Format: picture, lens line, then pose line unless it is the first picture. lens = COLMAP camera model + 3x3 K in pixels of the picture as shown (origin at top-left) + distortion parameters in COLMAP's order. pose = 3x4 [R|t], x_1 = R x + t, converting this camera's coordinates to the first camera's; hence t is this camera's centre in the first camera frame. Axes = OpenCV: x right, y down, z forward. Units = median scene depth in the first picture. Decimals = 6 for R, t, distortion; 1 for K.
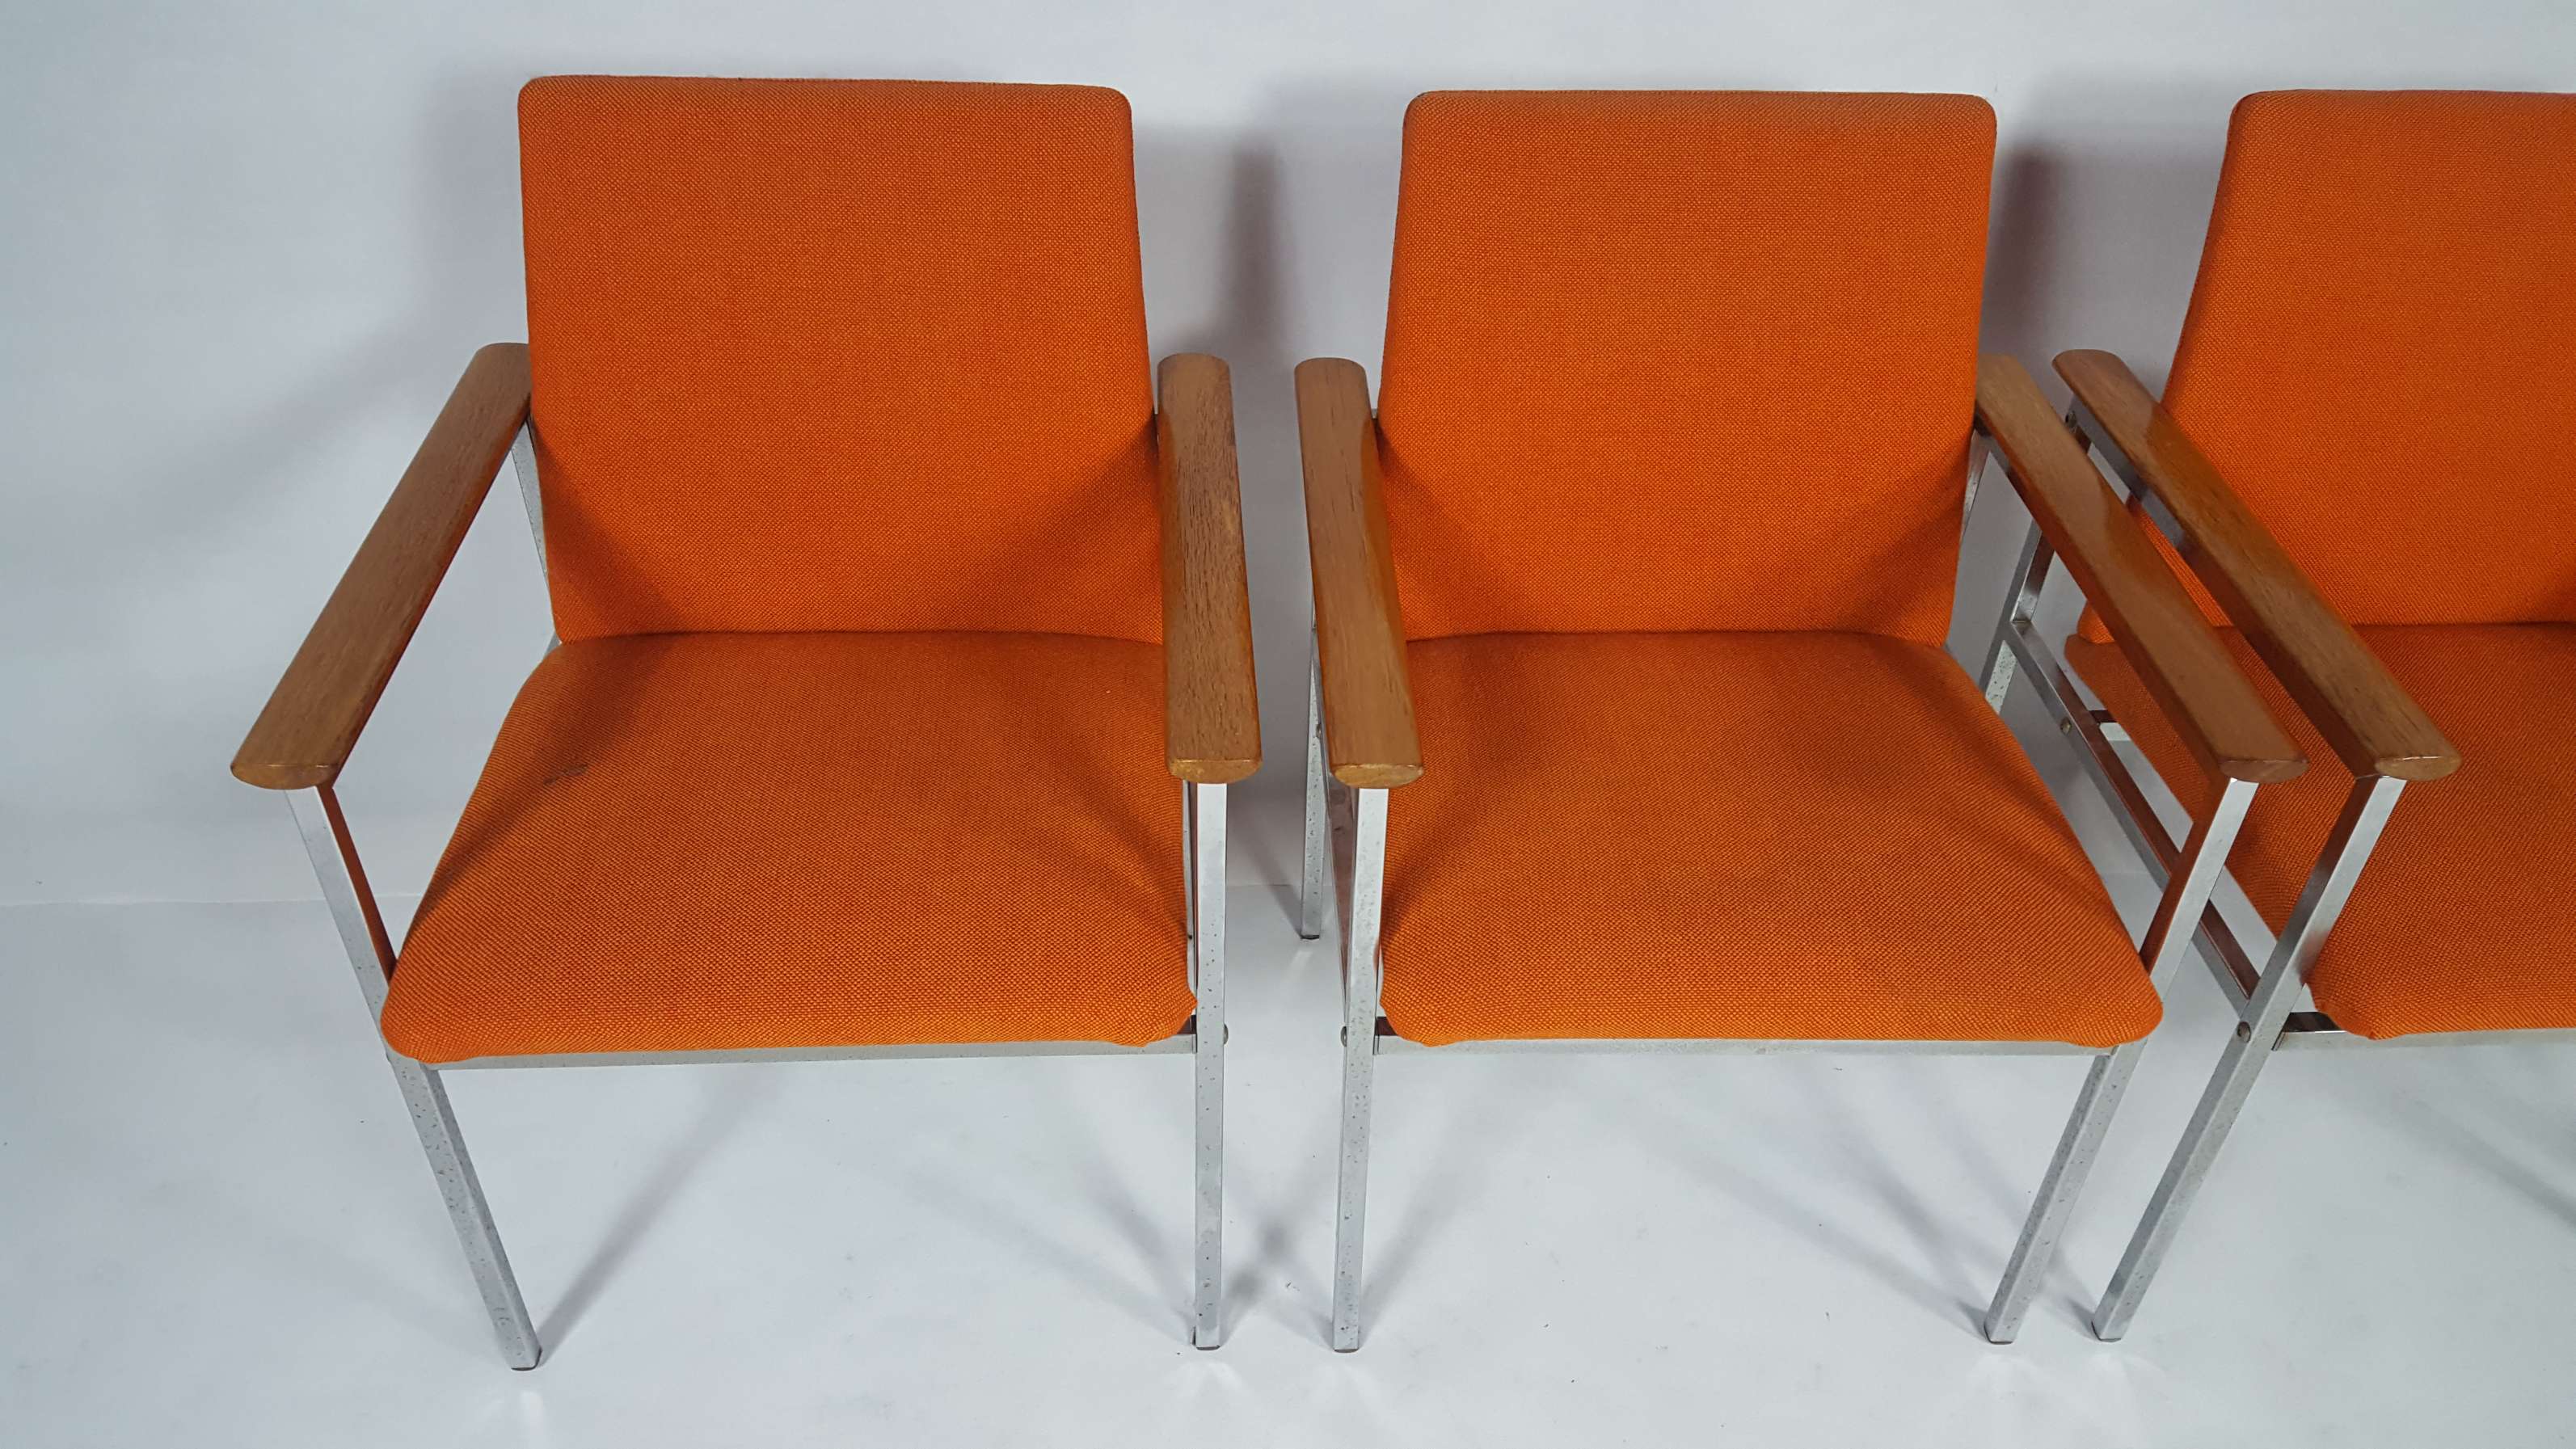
lens RADIAL K [[1901.0, 0, 1296.3], [0, 1901.0, 731.6], [0, 0, 1]] dist [0.108226, -0.116339]
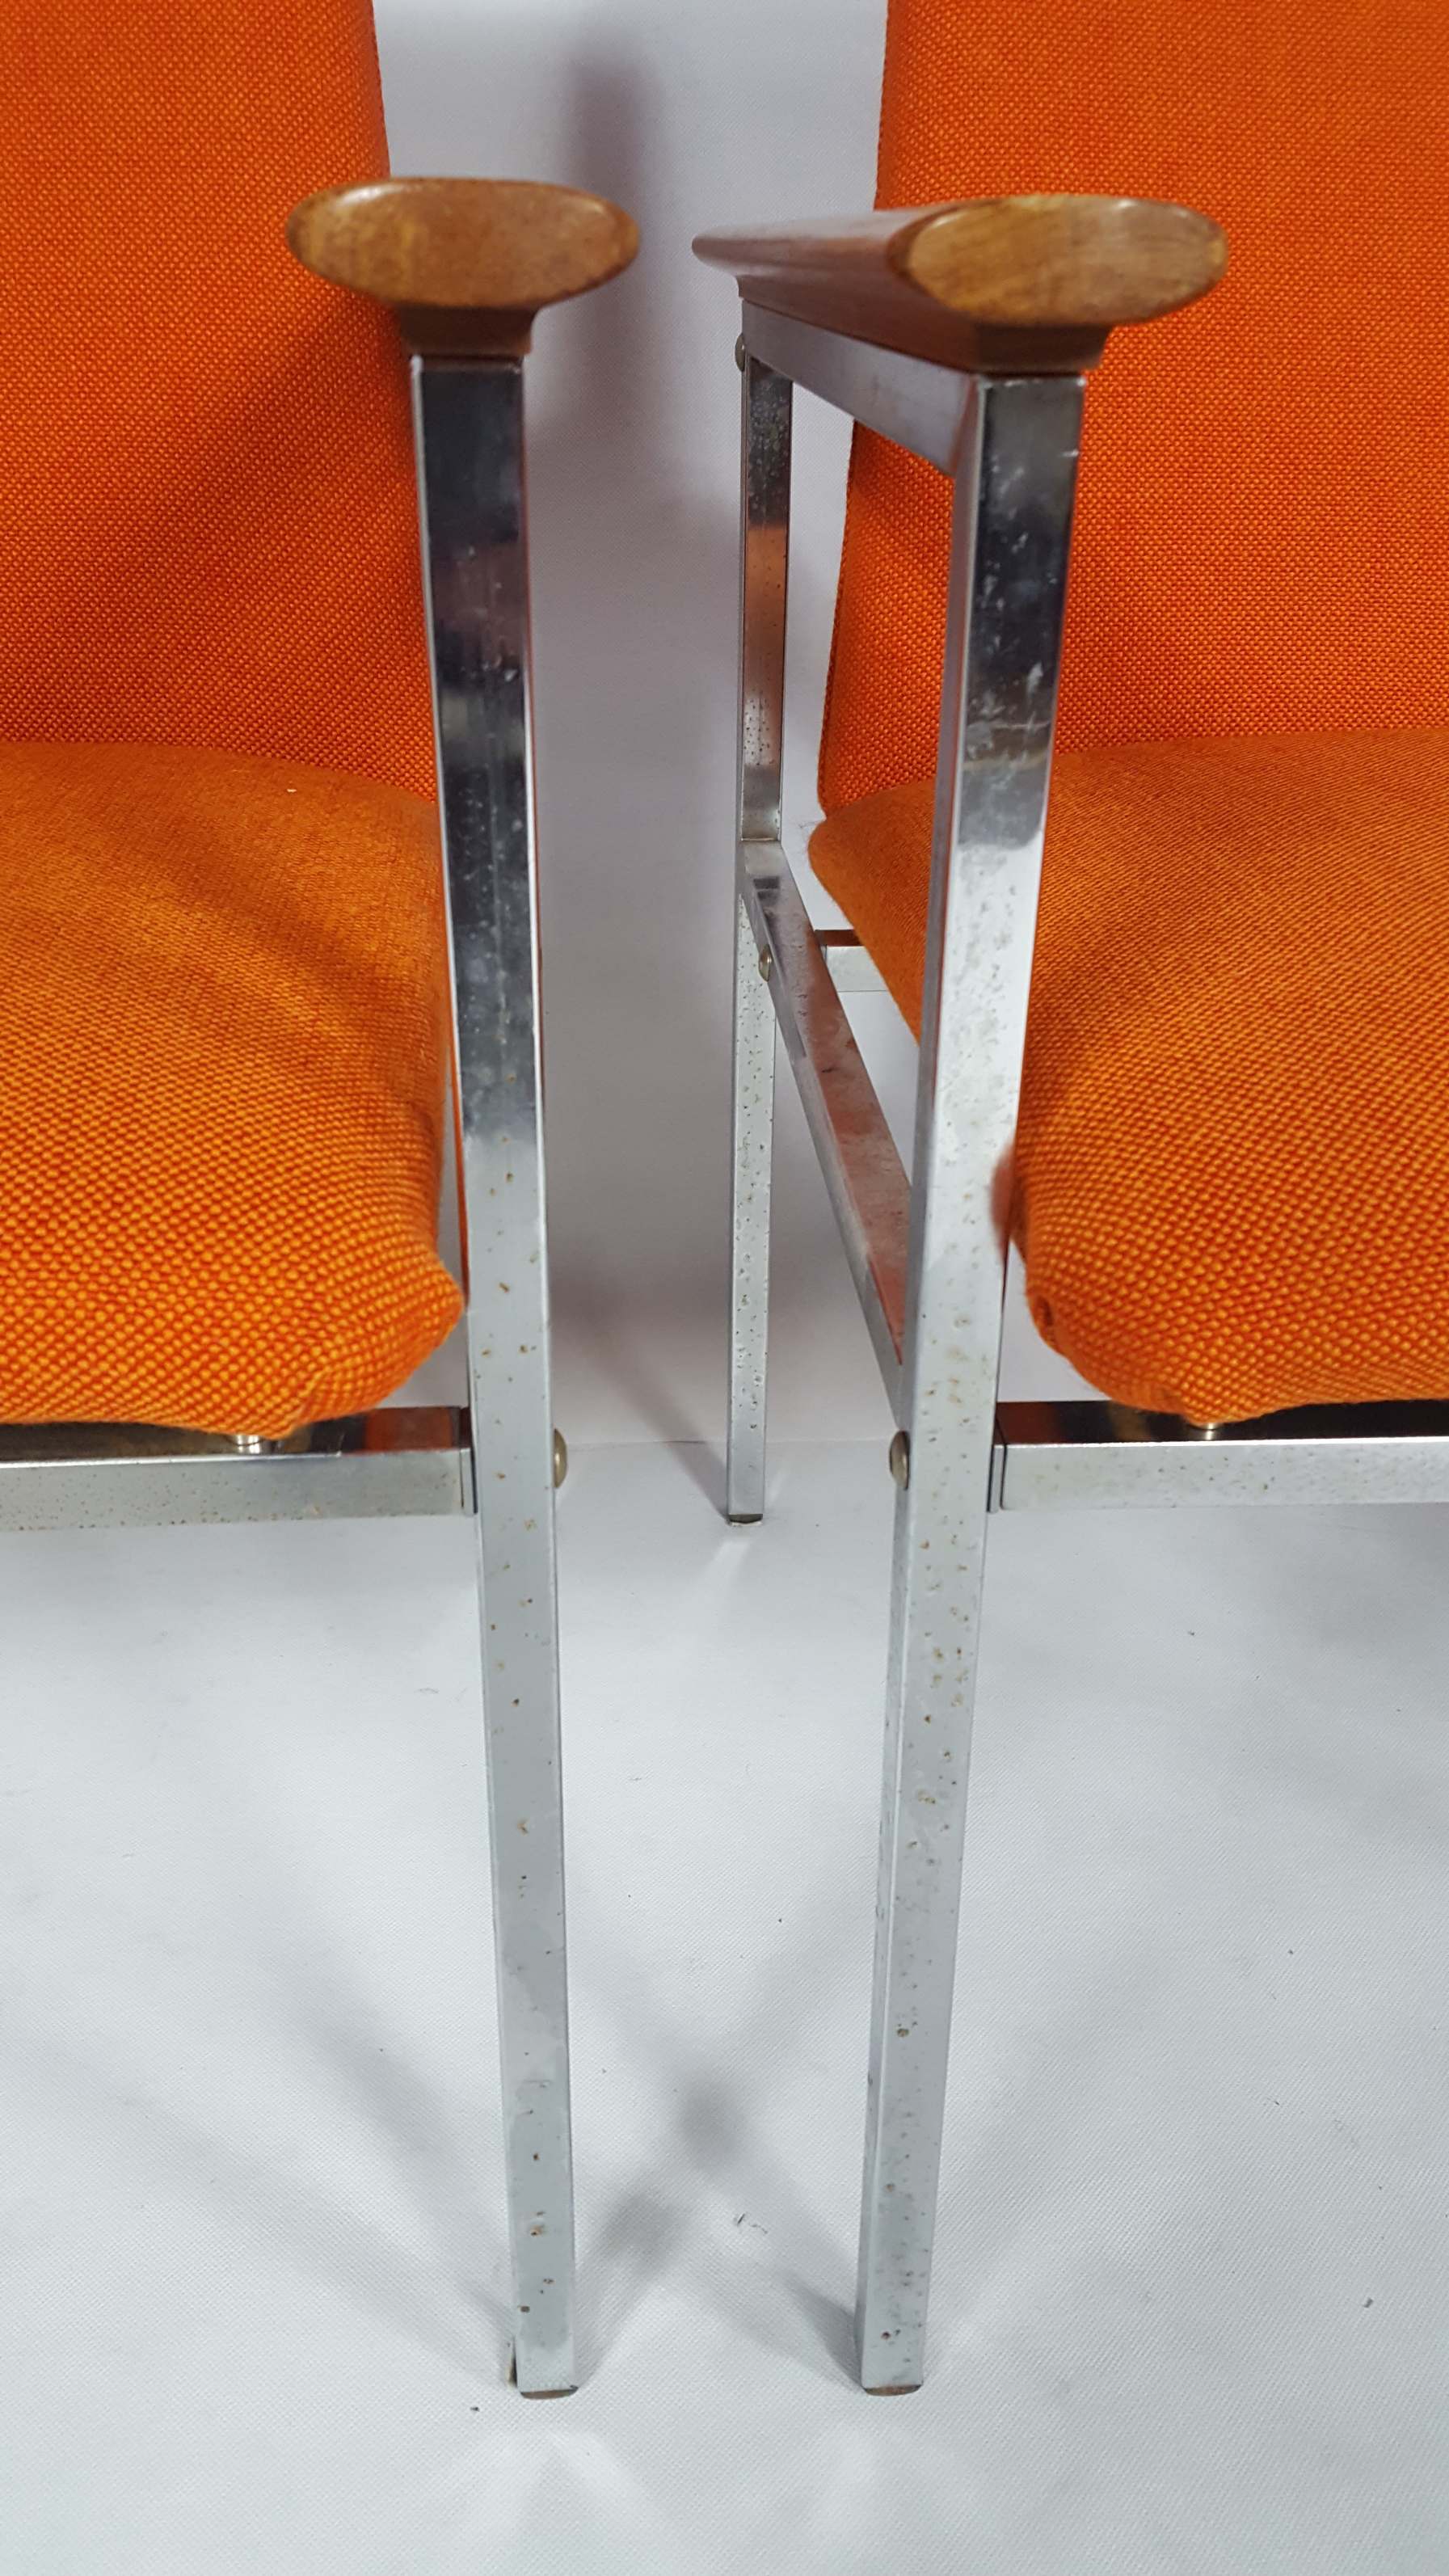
lens RADIAL K [[1901.0, 0, 689.5], [0, 1901.0, 1295.6], [0, 0, 1]] dist [0.108226, -0.116339]
pose [[0.999631, -0.025872, 0.008249, -0.014182], [0.026839, 0.987543, -0.155041, 0.165987], [-0.004135, 0.155206, 0.987874, 0.590342]]
